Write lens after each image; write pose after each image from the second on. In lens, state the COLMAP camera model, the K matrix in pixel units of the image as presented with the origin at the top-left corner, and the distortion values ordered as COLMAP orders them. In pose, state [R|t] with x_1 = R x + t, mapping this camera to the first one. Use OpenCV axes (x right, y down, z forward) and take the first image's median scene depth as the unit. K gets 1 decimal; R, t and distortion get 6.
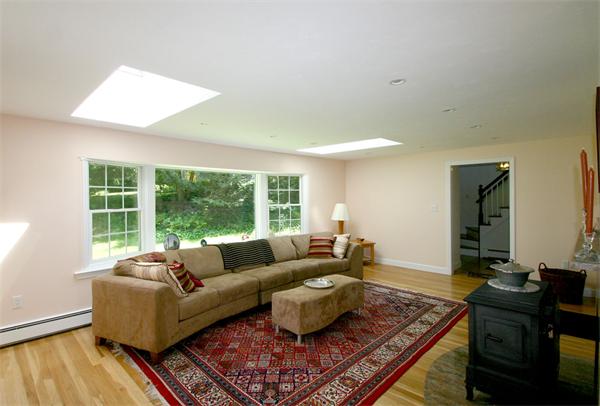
lens RADIAL K [[306.7, 0, 297.3], [0, 306.7, 197.0], [0, 0, 1]] dist [-0.000235, 0.000038]
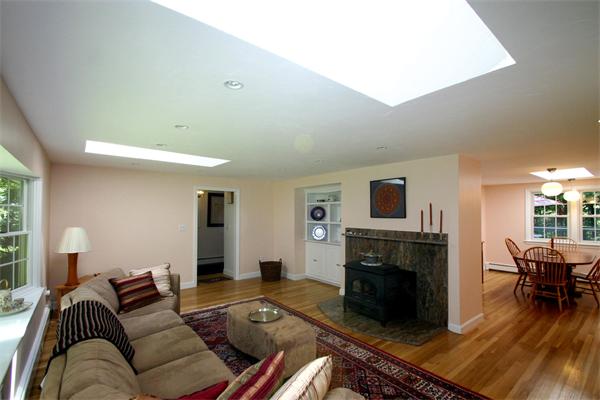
lens RADIAL K [[274.8, 0, 301.0], [0, 274.8, 210.2], [0, 0, 1]] dist [0.000344, -0.000073]
pose [[0.120508, 0.019642, 0.992518, -0.564160], [-0.006460, 0.999799, -0.019002, -0.010892], [-0.992691, -0.004122, 0.120611, 0.620034]]
